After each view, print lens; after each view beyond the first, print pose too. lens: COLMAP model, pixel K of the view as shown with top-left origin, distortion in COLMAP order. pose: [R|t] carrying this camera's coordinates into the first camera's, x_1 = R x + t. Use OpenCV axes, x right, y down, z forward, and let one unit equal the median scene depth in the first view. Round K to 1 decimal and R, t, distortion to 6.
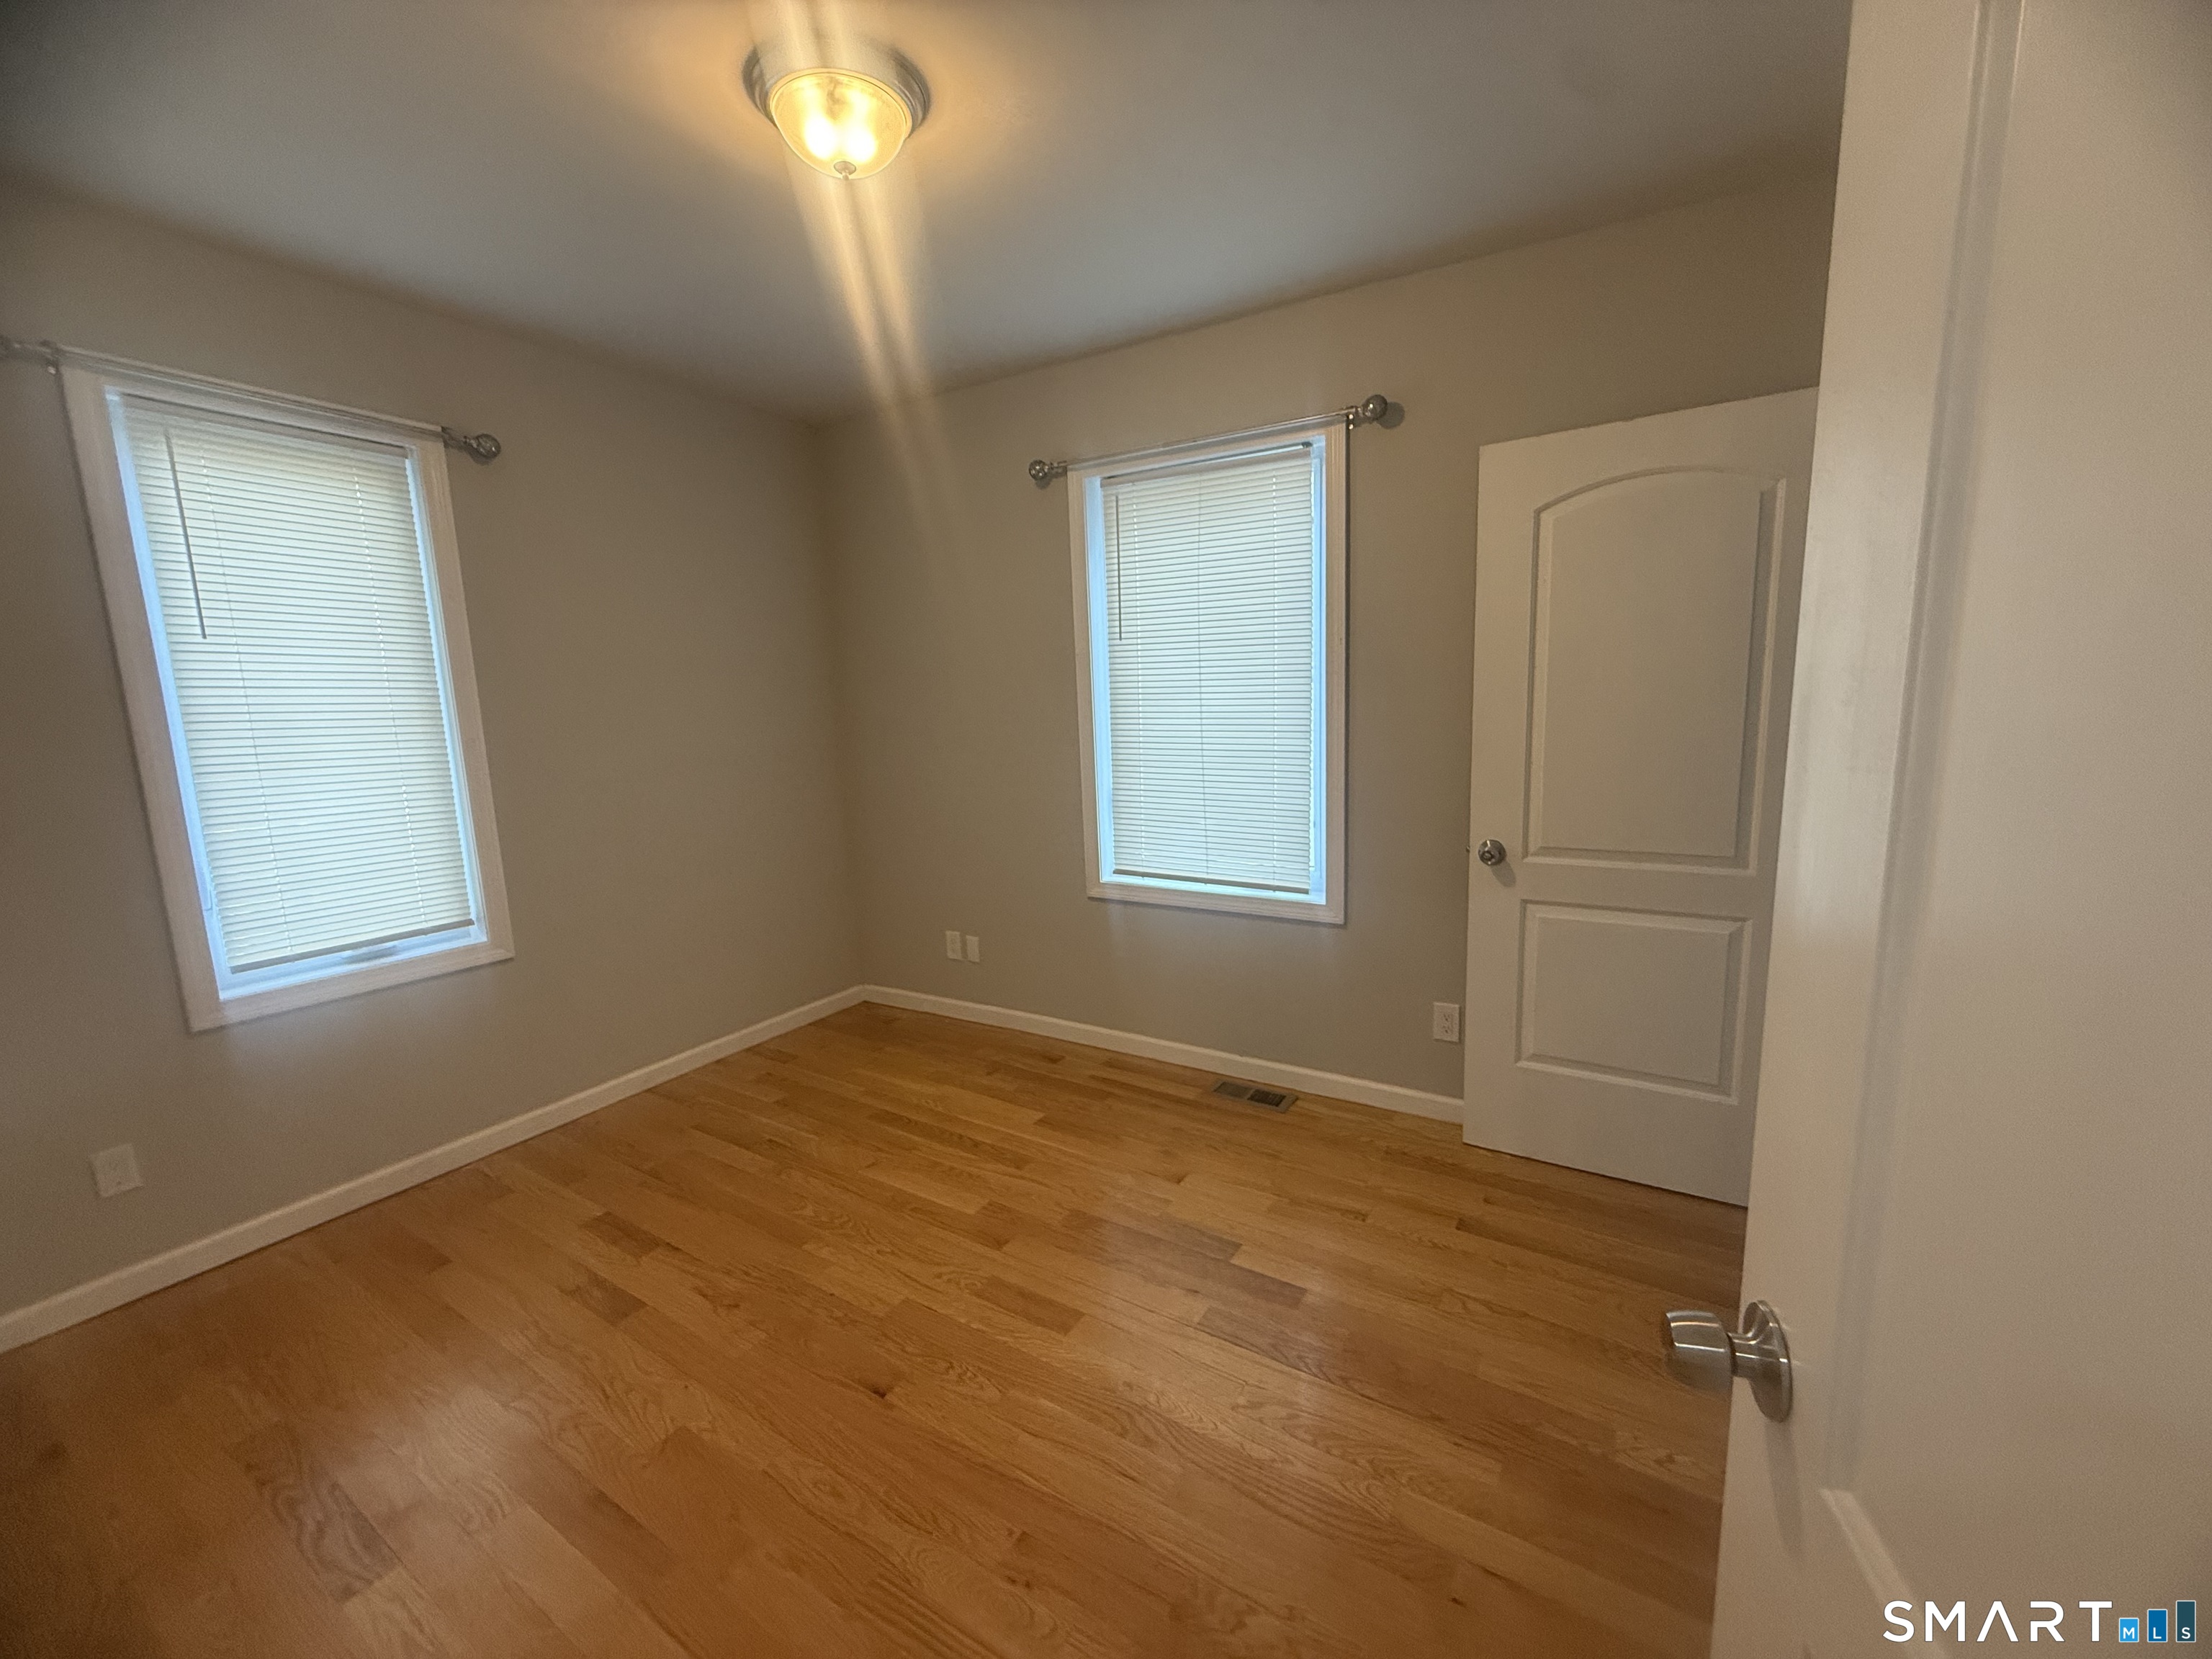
lens RADIAL K [[880.8, 0, 1105.4], [0, 880.8, 830.3], [0, 0, 1]] dist [-0.000513, 0.001590]
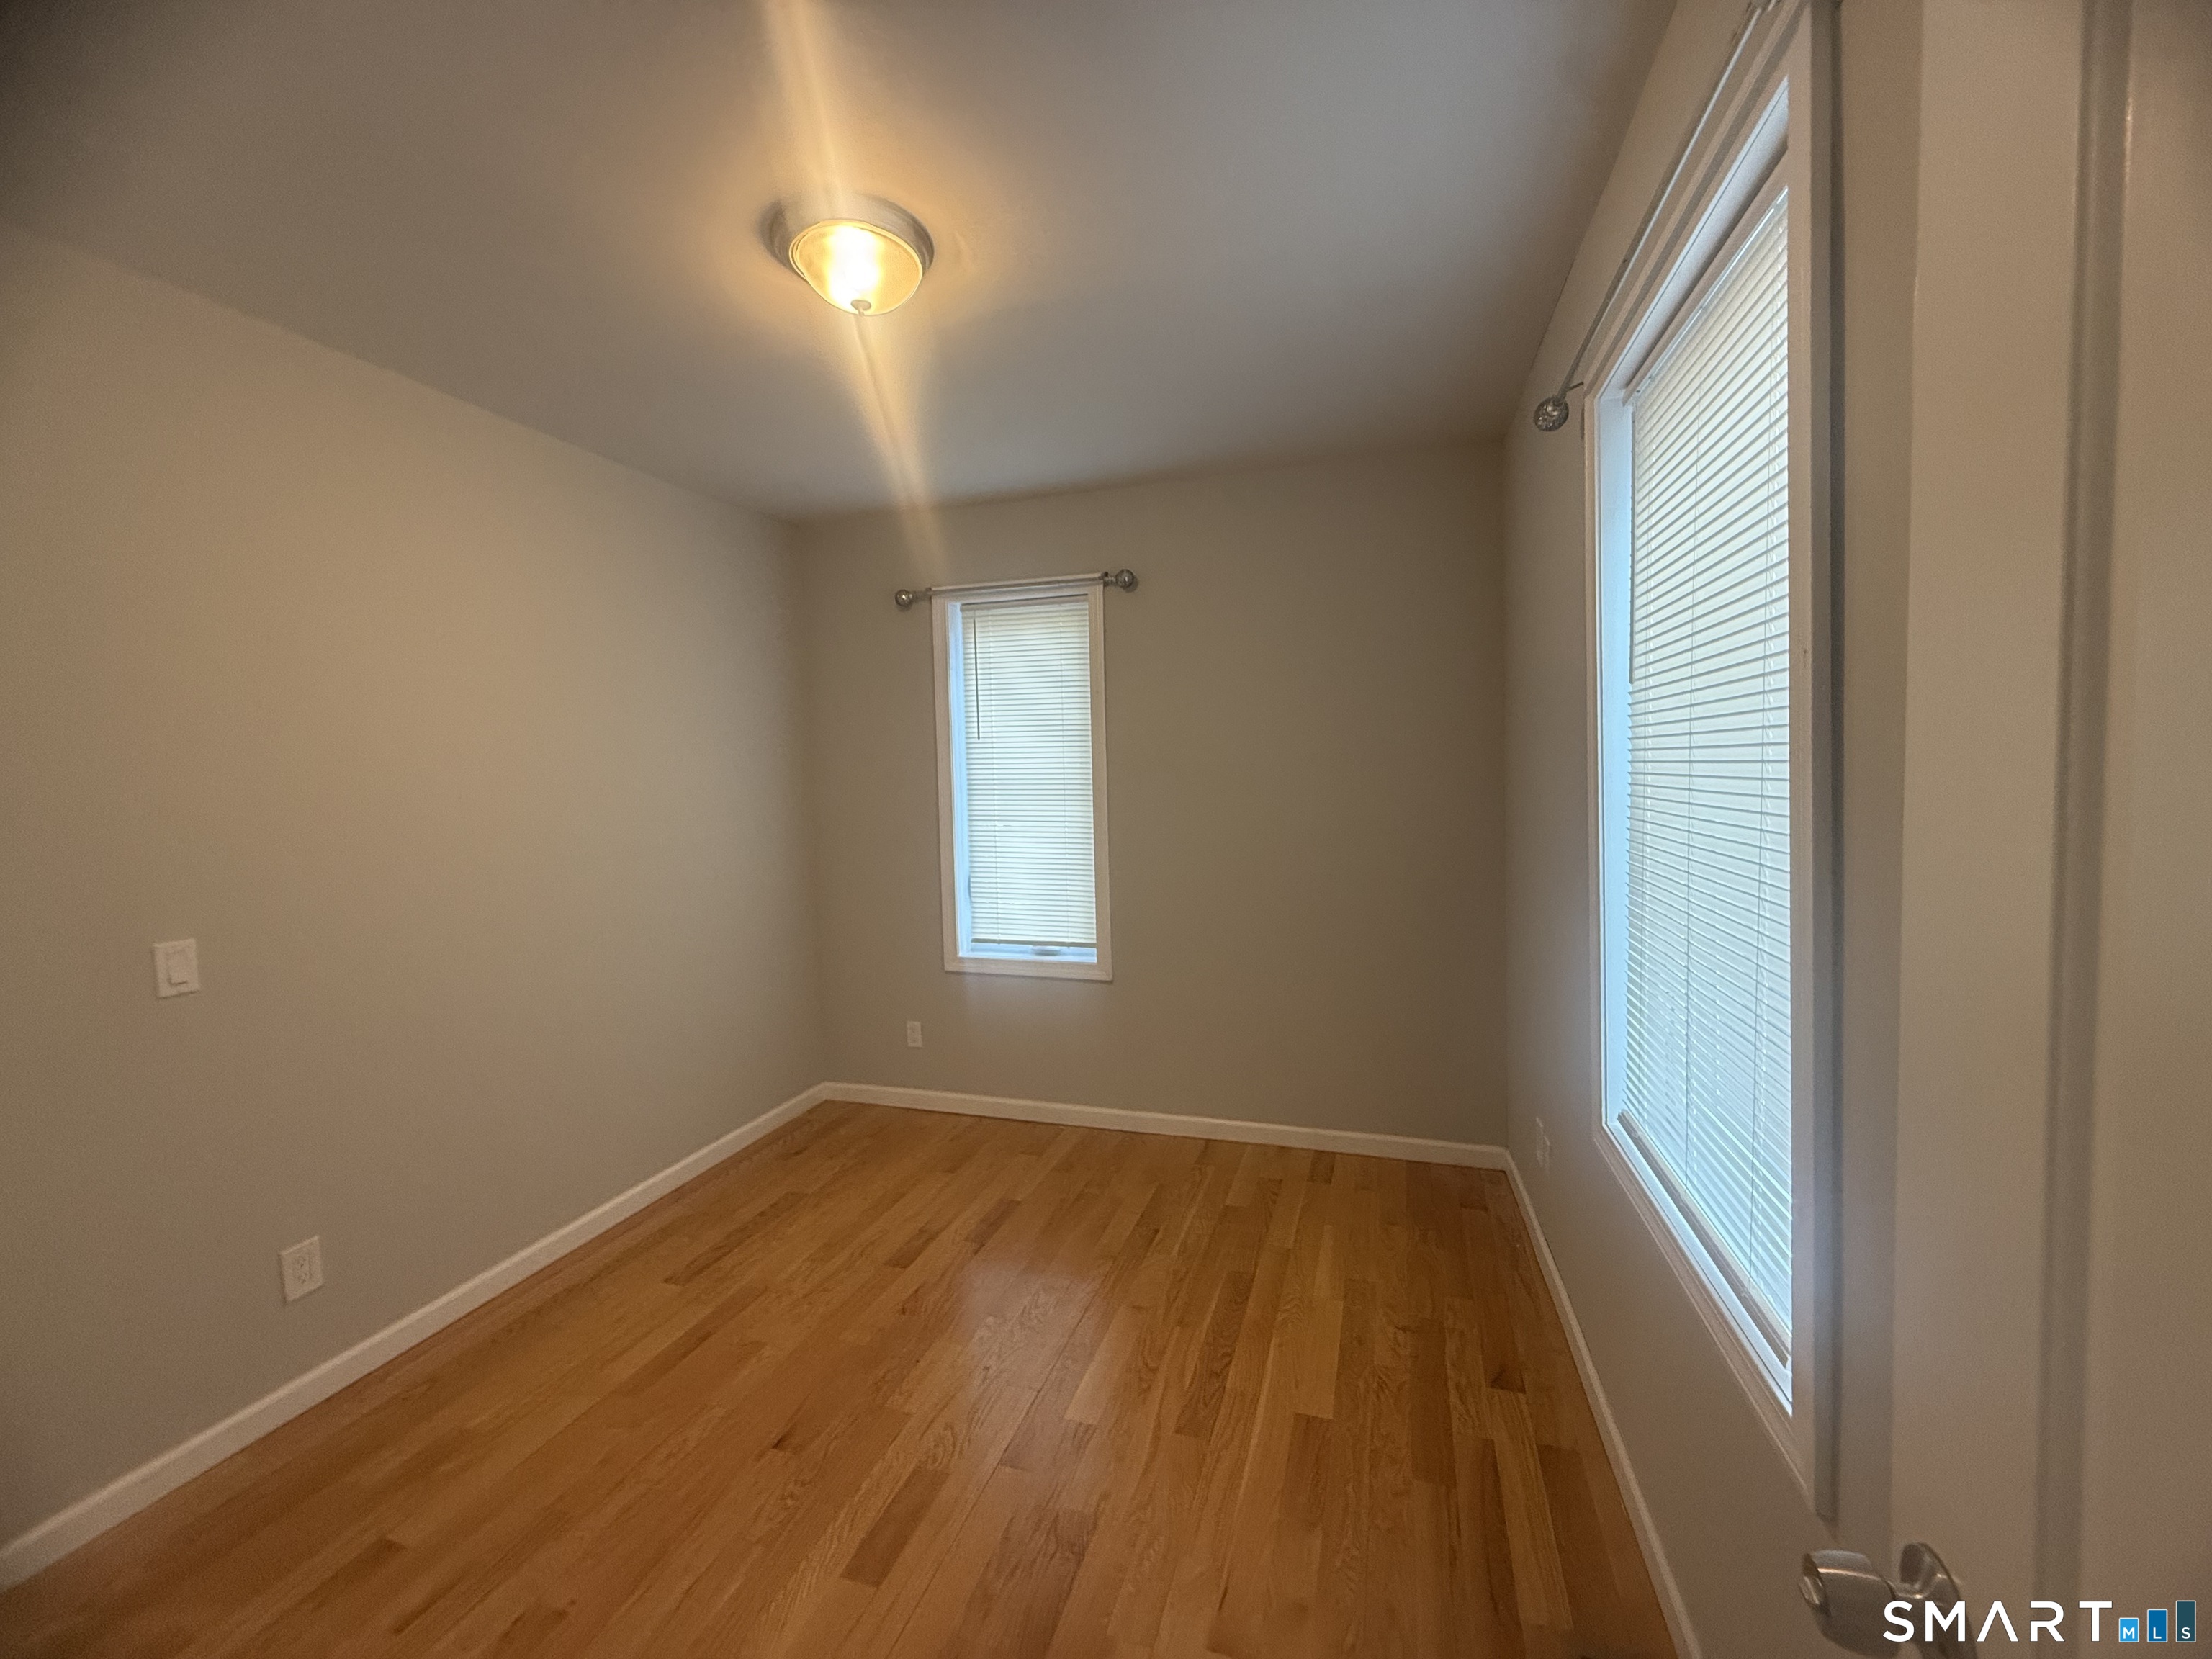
lens RADIAL K [[880.8, 0, 1099.5], [0, 880.8, 830.3], [0, 0, 1]] dist [-0.000513, 0.001590]
pose [[0.238256, 0.079575, -0.967937, 0.544621], [-0.131751, 0.990073, 0.048964, -0.133301], [0.962224, 0.115861, 0.246375, 0.690633]]
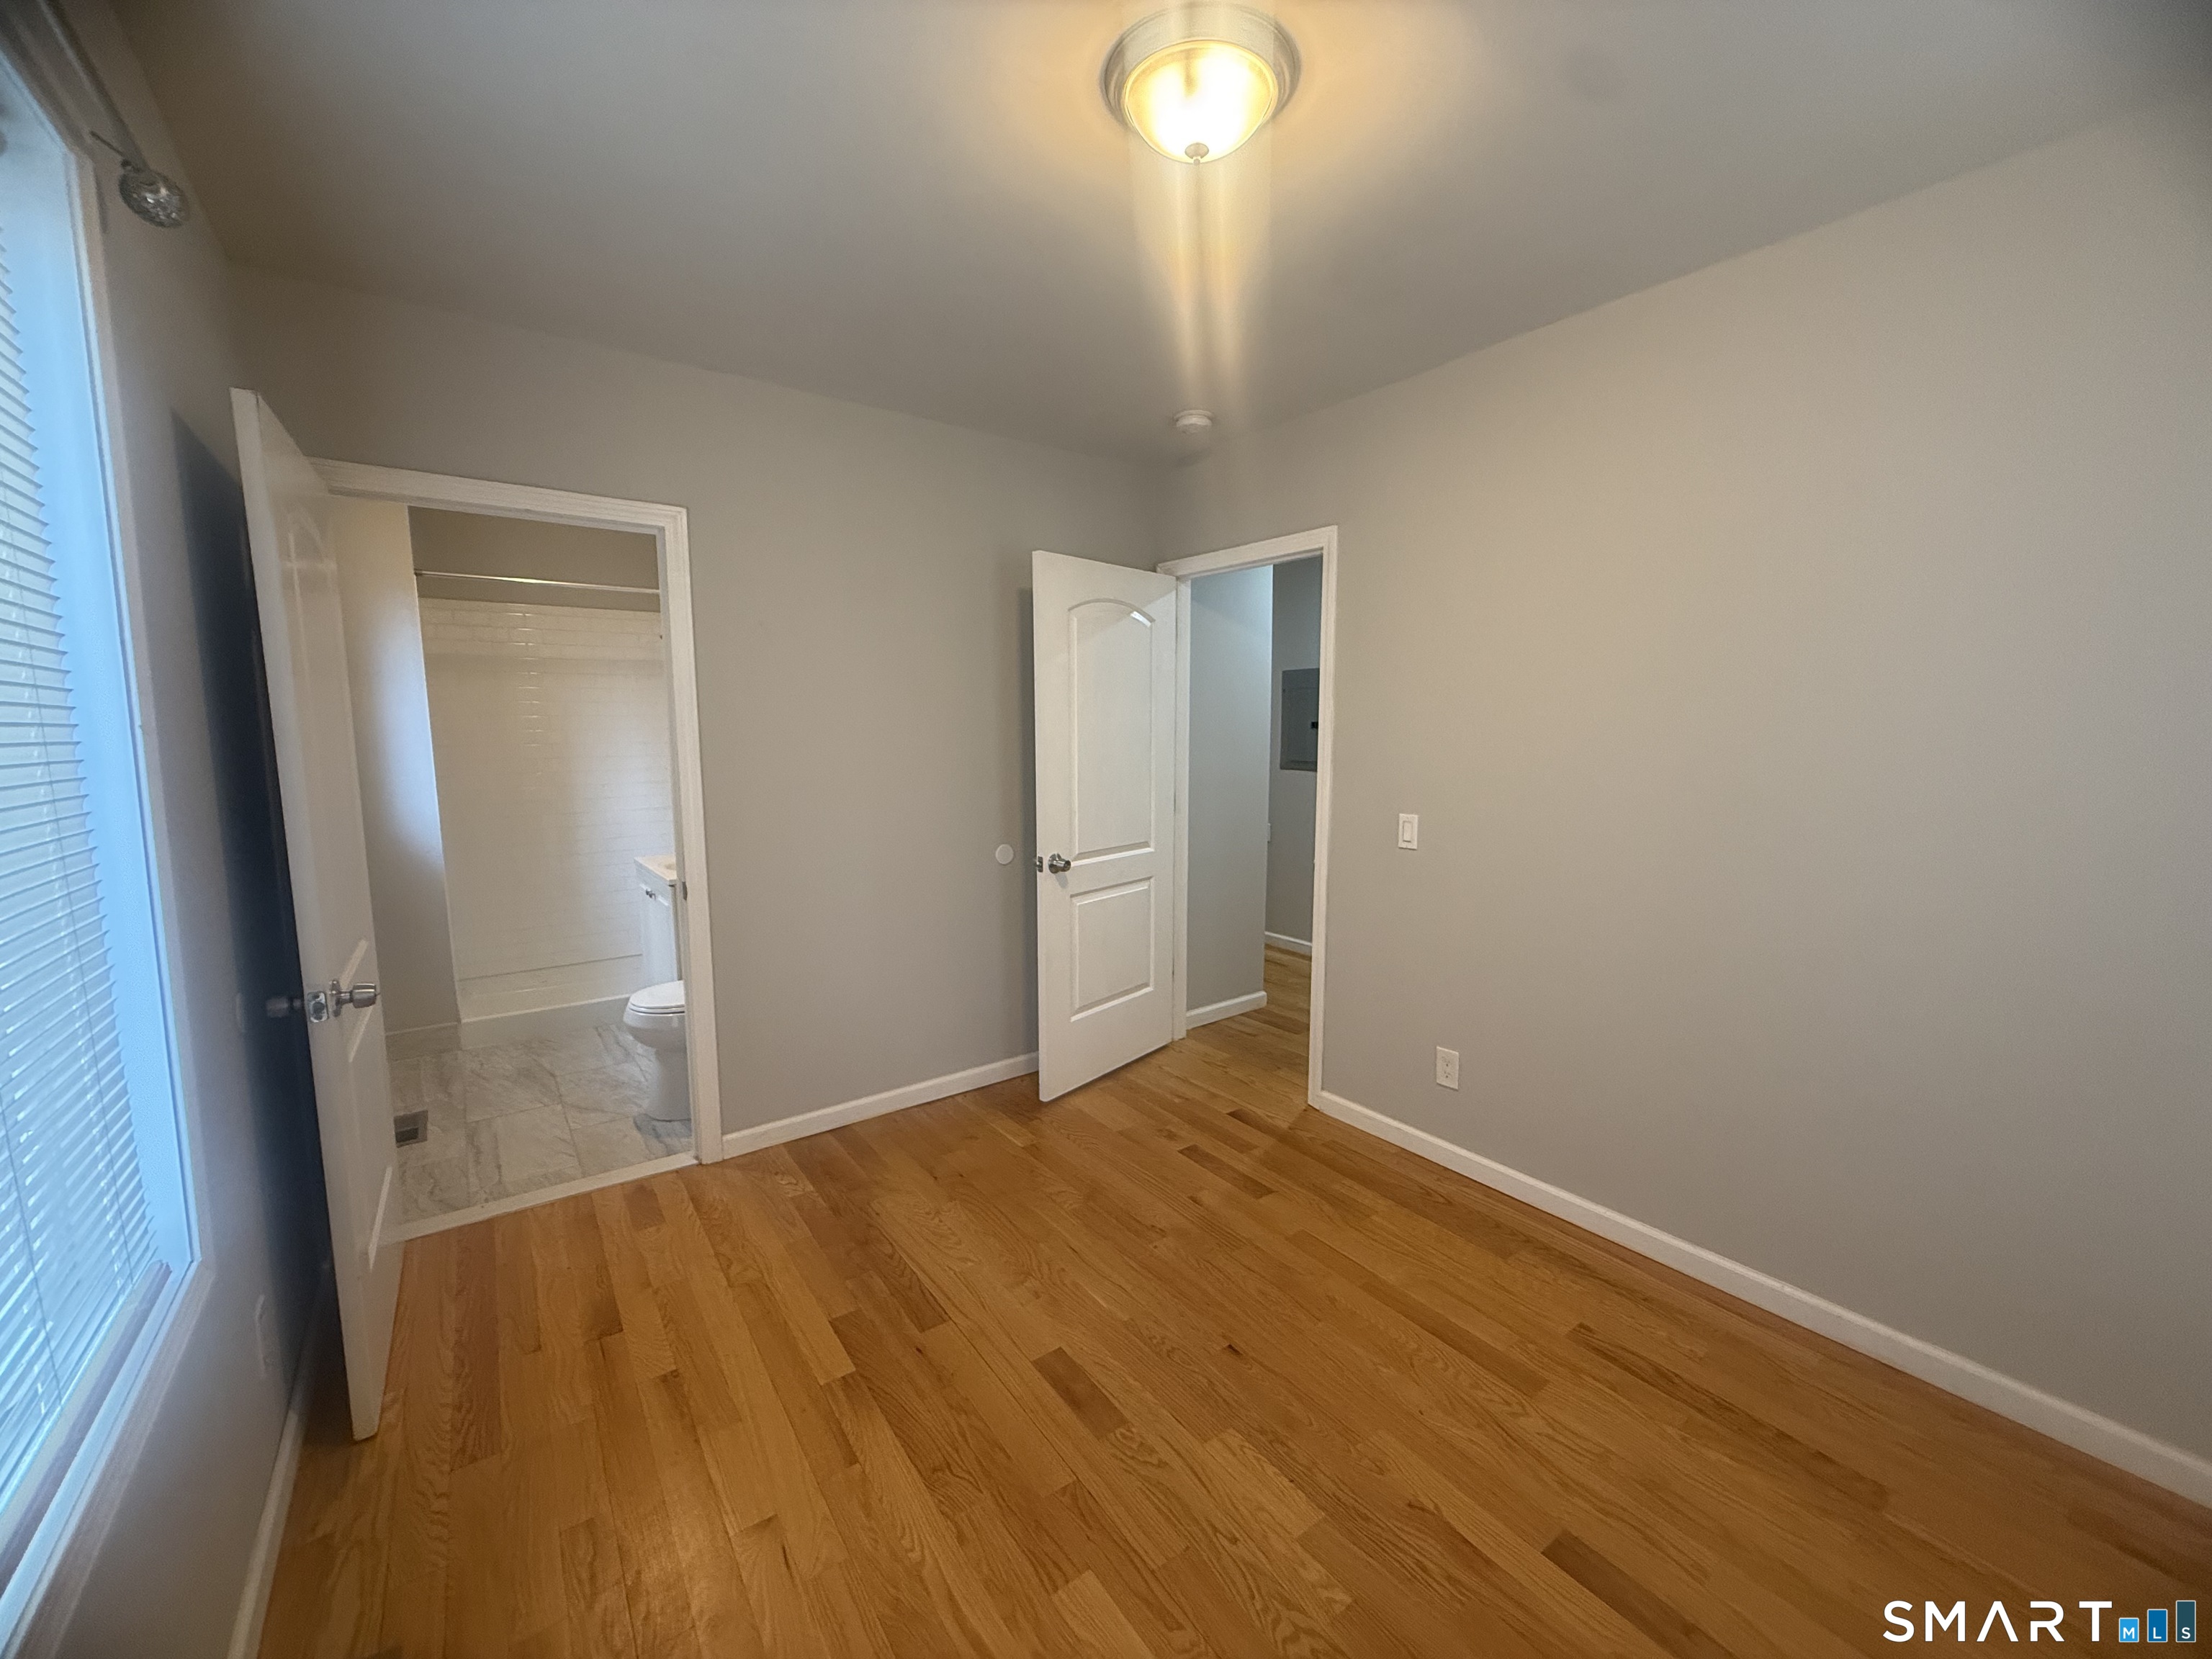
lens RADIAL K [[880.8, 0, 1101.1], [0, 880.8, 822.3], [0, 0, 1]] dist [-0.000513, 0.001590]
pose [[-0.921111, -0.012251, 0.389107, -0.356889], [0.090443, 0.965423, 0.244497, -0.205575], [-0.378648, 0.260401, -0.888154, 1.273425]]
